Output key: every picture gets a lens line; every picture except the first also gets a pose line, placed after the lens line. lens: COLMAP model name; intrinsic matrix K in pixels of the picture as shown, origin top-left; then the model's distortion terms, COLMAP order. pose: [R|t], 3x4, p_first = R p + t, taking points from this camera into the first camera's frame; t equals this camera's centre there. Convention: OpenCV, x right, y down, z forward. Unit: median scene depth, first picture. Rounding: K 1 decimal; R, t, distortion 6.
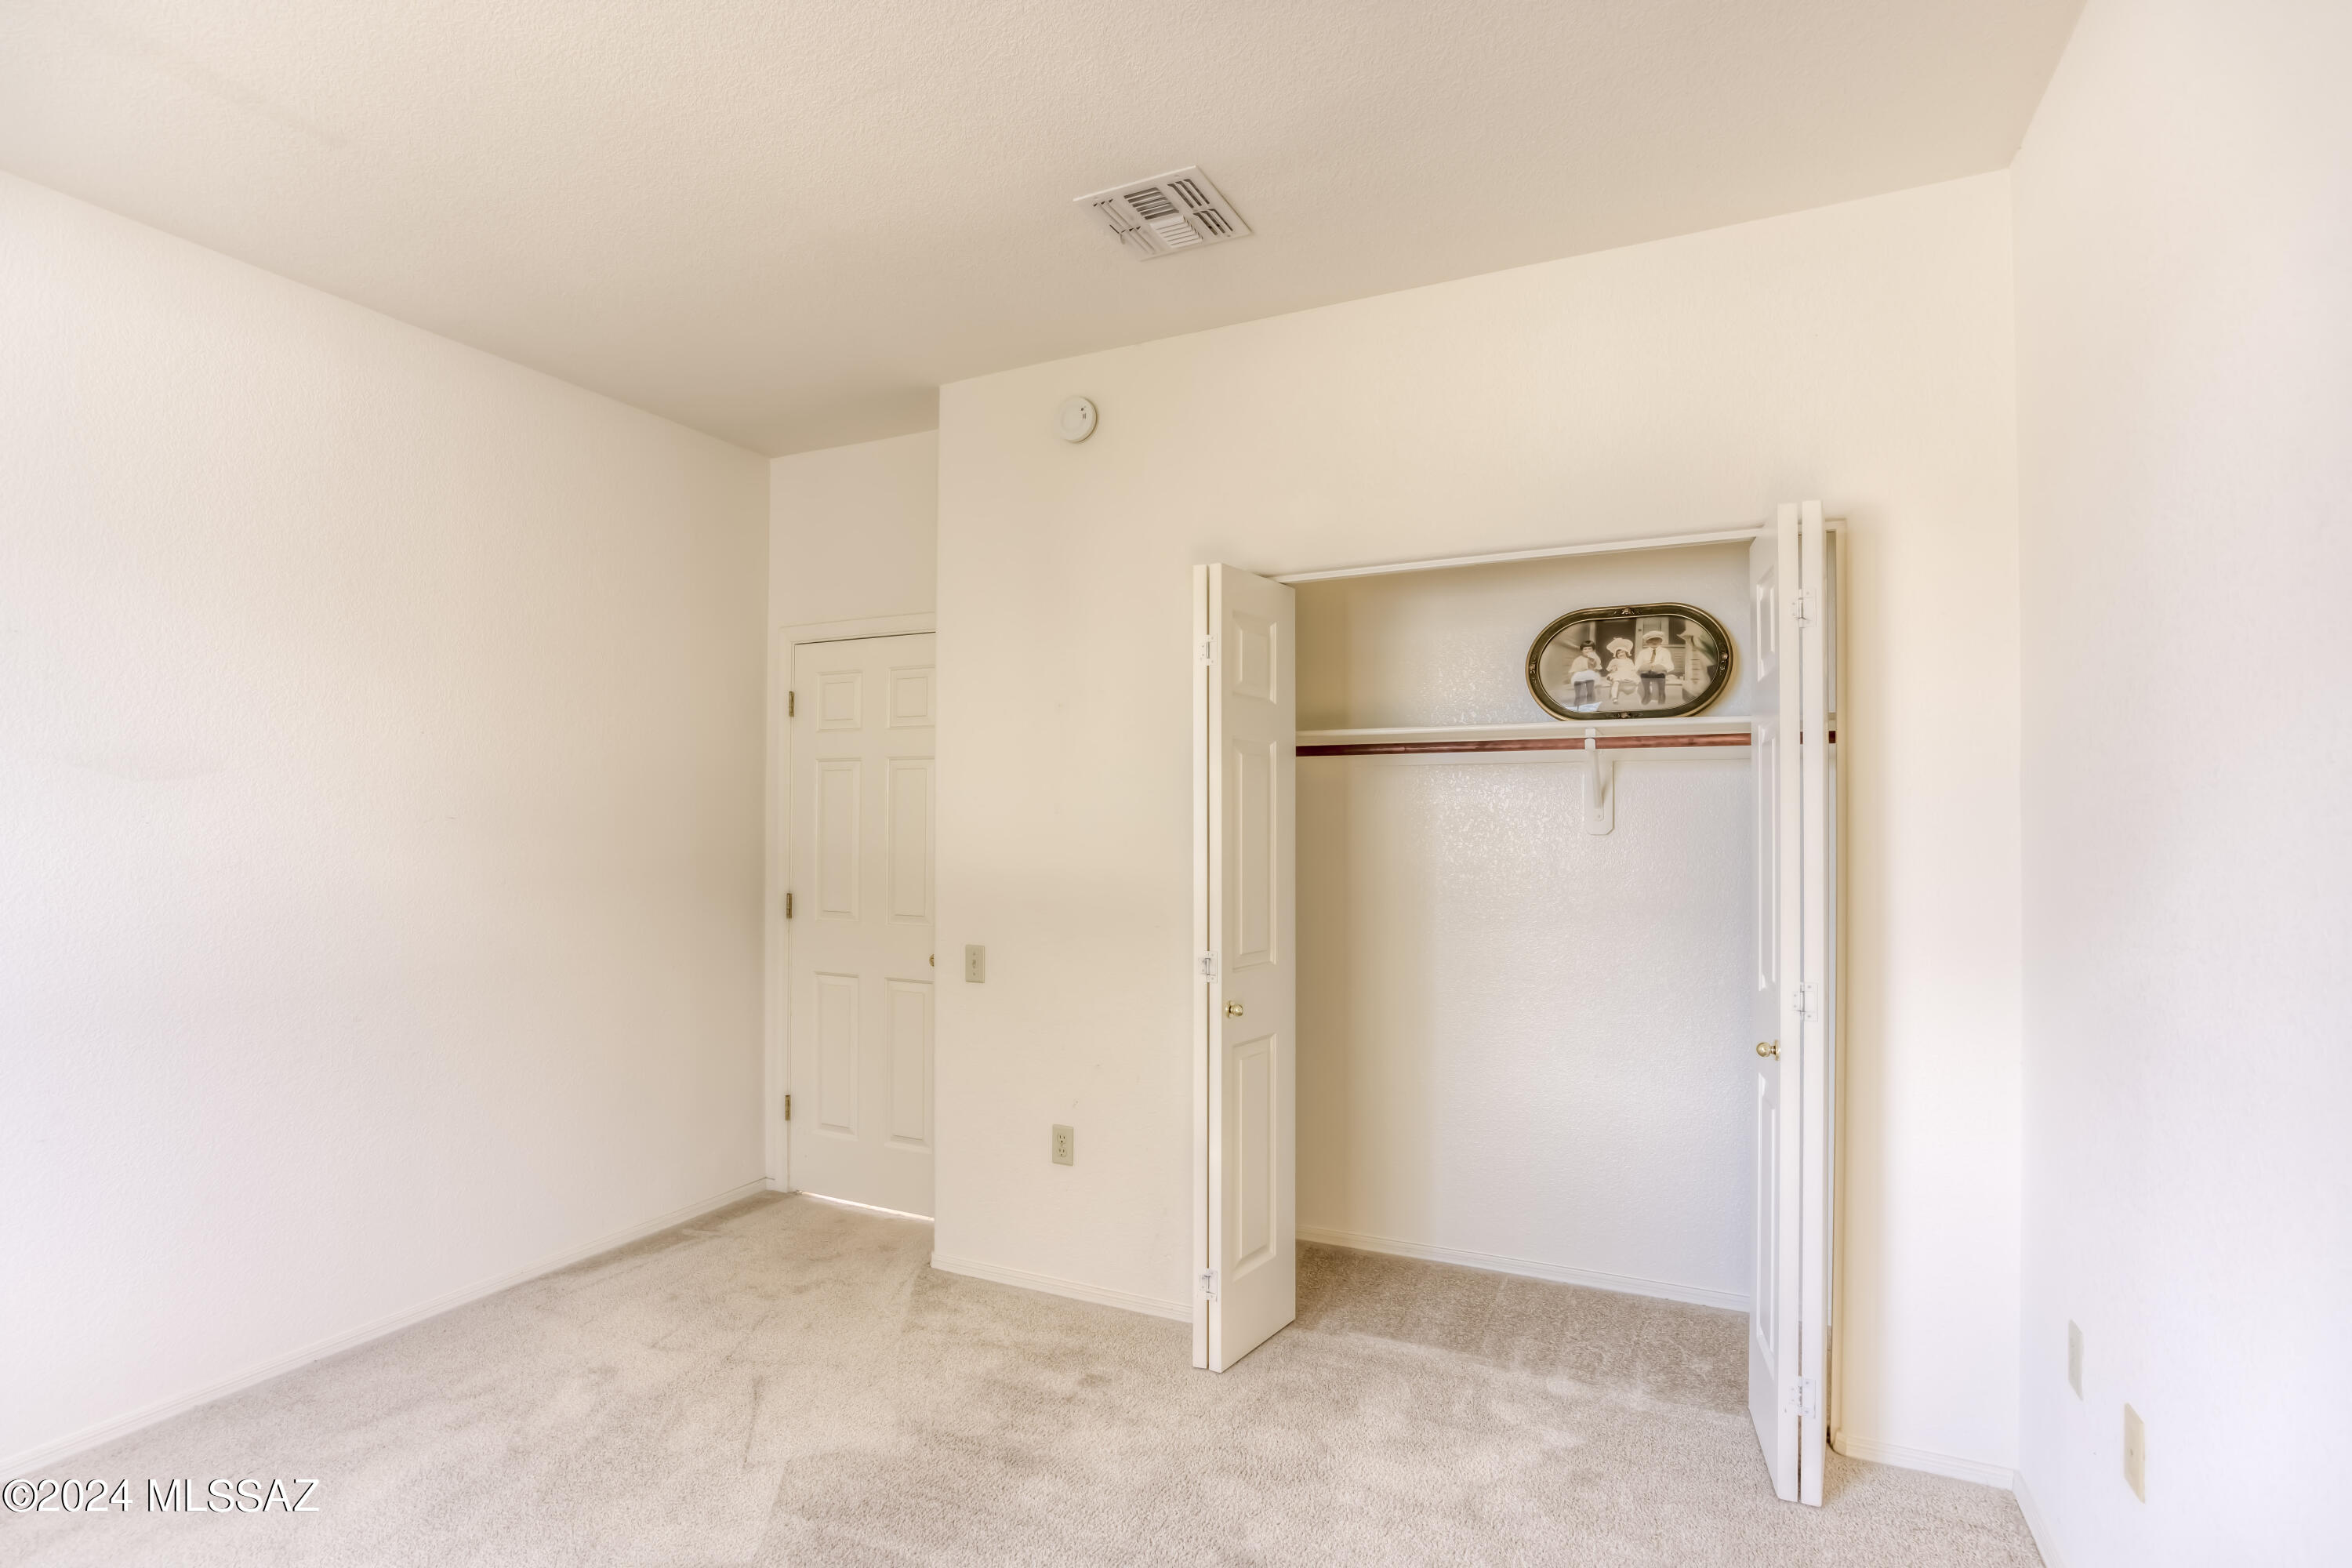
lens RADIAL K [[1153.4, 0, 1175.8], [0, 1153.4, 809.8], [0, 0, 1]] dist [-0.004825, -0.000234]
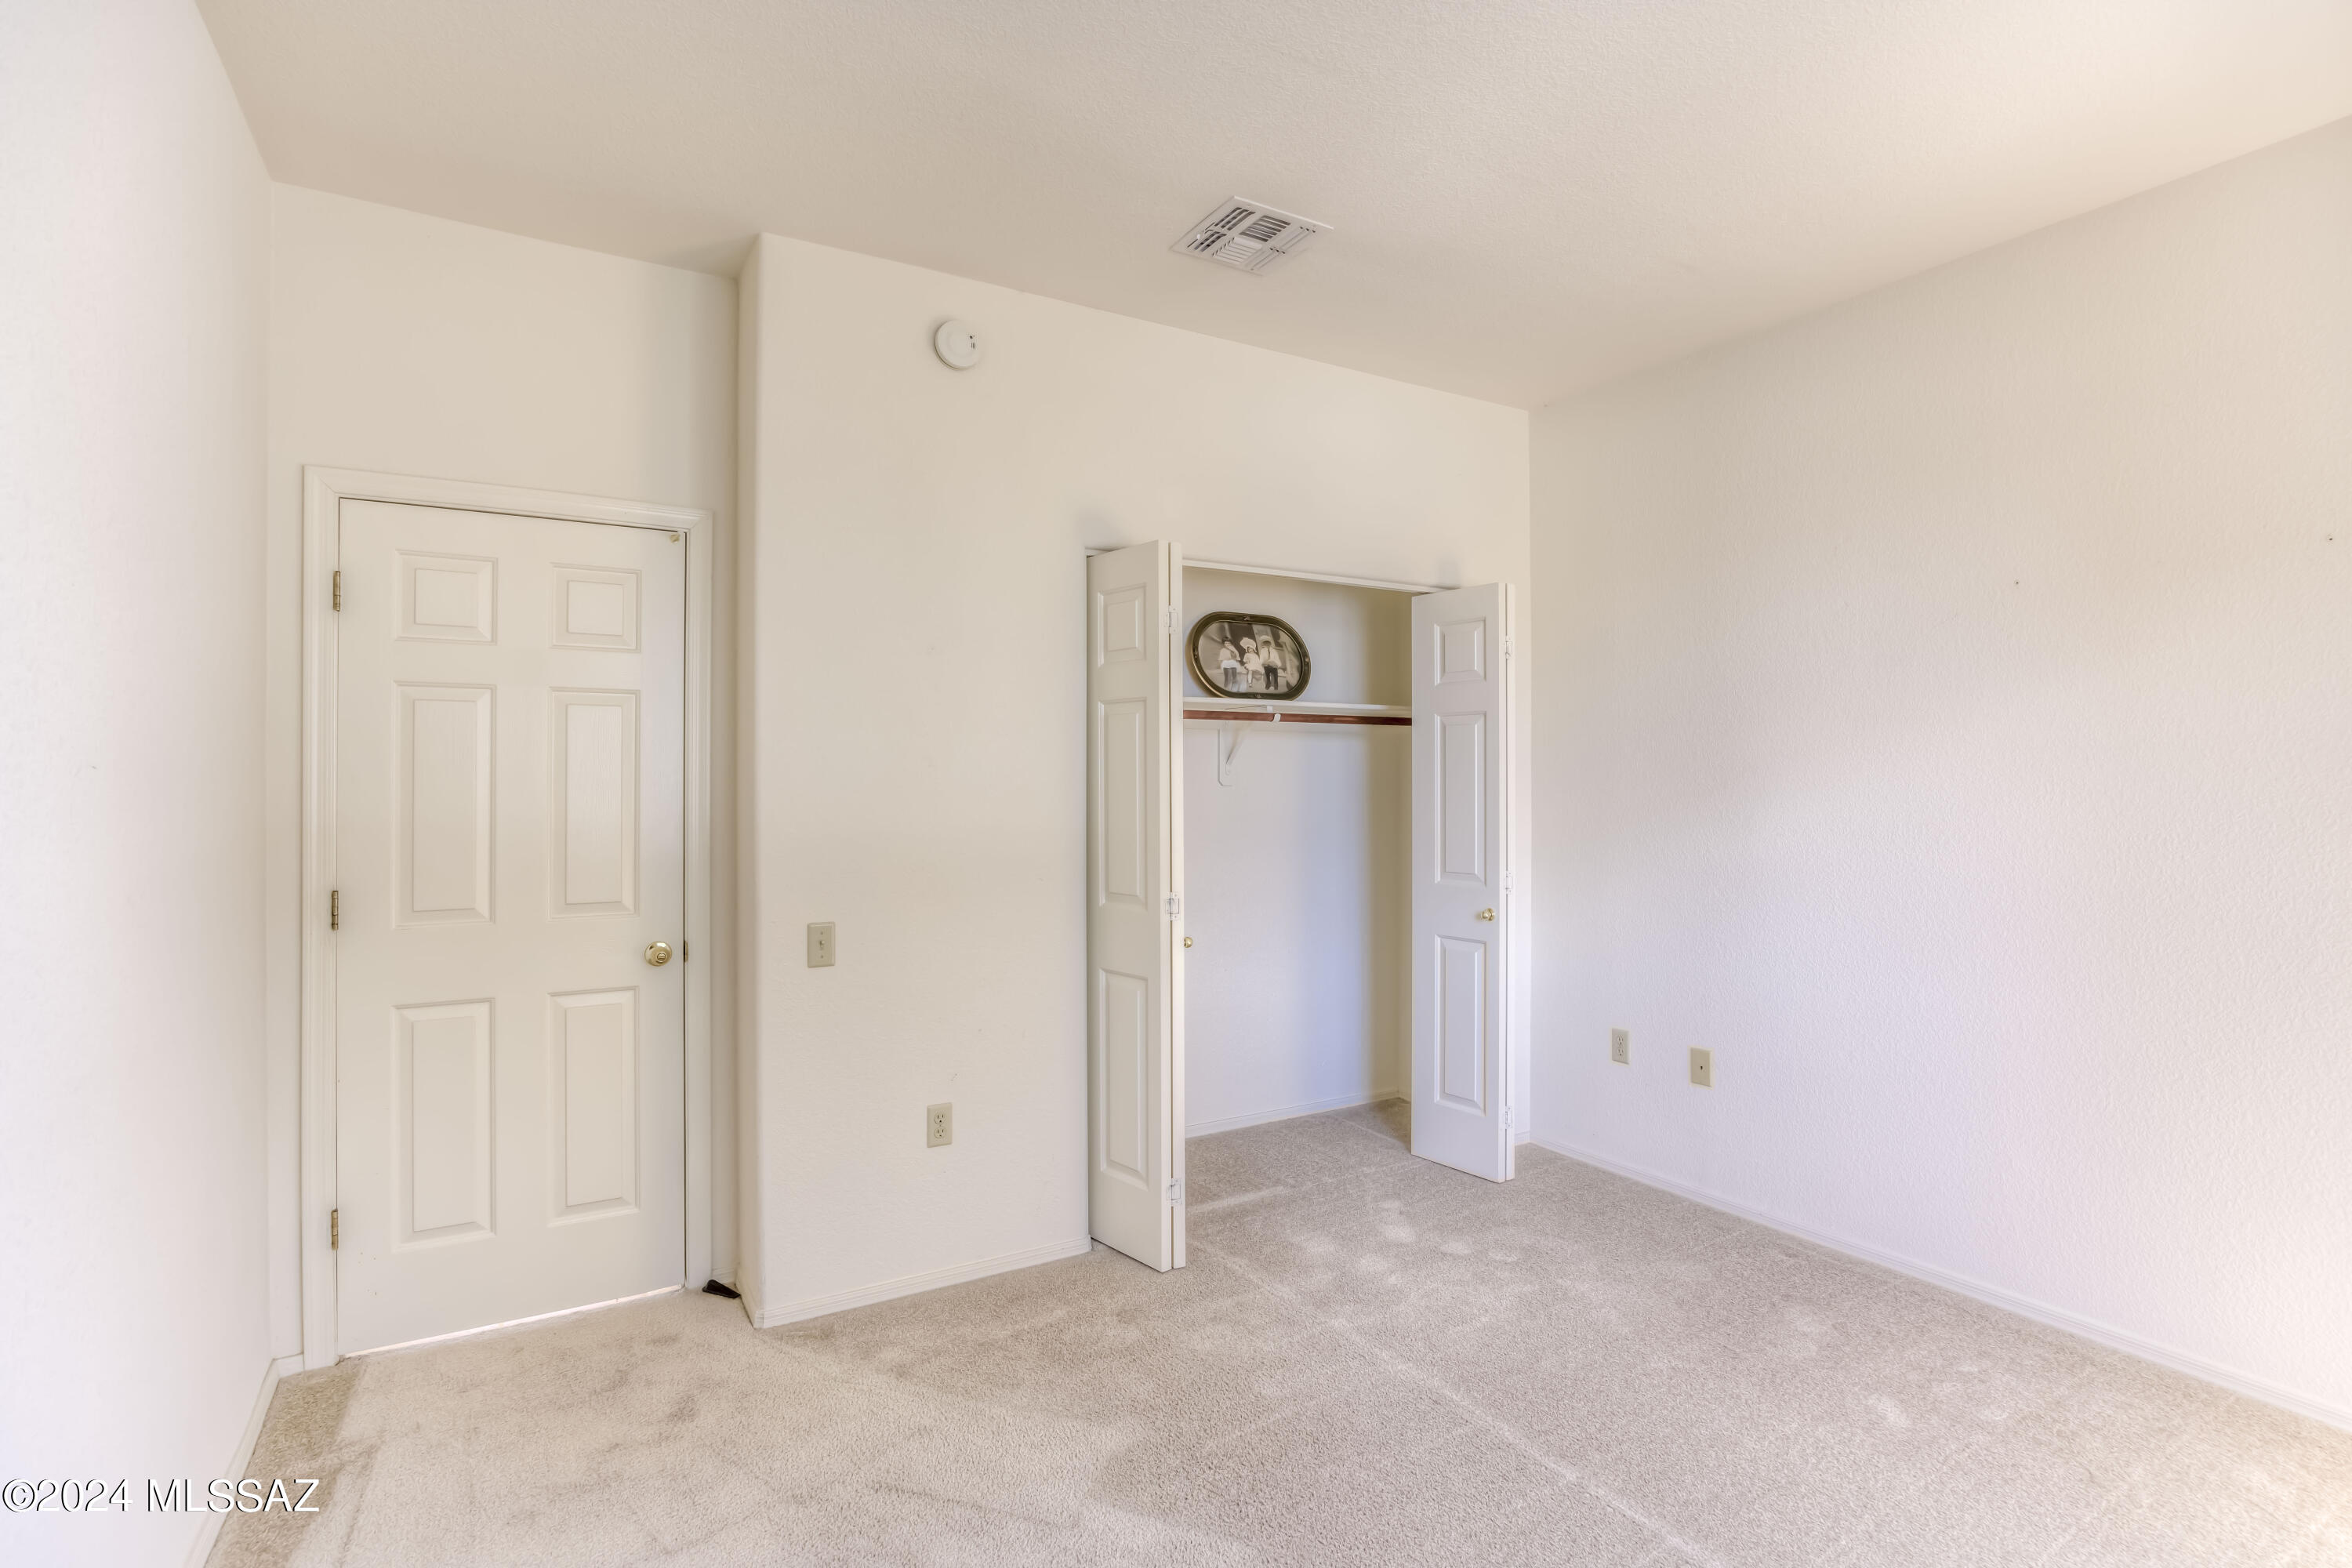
lens RADIAL K [[1124.7, 0, 1180.8], [0, 1124.7, 775.5], [0, 0, 1]] dist [-0.000907, 0.000446]
pose [[0.551538, -0.001366, 0.834149, -0.751625], [-0.006203, 0.999964, 0.005739, 0.003543], [-0.834127, -0.008340, 0.551510, 0.346239]]
